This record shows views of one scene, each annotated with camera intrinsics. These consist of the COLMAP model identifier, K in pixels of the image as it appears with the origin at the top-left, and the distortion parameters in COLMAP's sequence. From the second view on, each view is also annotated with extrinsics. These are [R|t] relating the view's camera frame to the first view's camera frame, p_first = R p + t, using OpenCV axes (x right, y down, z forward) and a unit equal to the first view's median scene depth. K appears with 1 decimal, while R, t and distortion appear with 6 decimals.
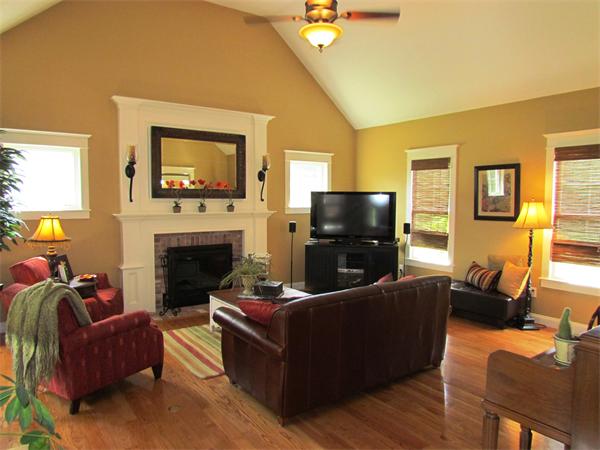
lens RADIAL K [[431.0, 0, 297.2], [0, 431.0, 225.1], [0, 0, 1]] dist [0.001569, -0.030978]
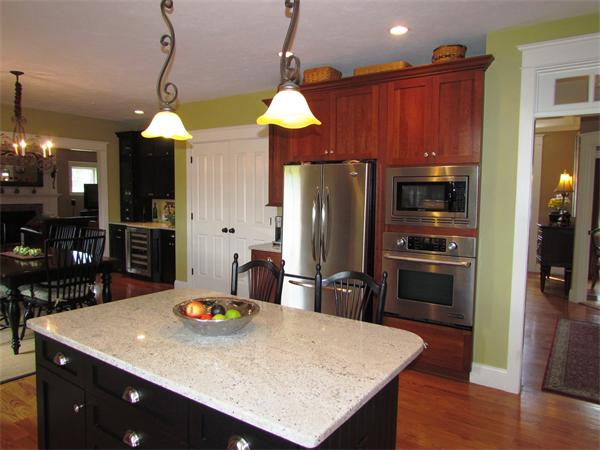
lens RADIAL K [[431.0, 0, 297.2], [0, 431.0, 225.1], [0, 0, 1]] dist [0.001569, -0.030978]
pose [[0.941201, -0.018313, 0.337349, 0.295826], [0.011980, 0.999711, 0.020846, 0.081509], [-0.337634, -0.015579, 0.941149, -1.173627]]
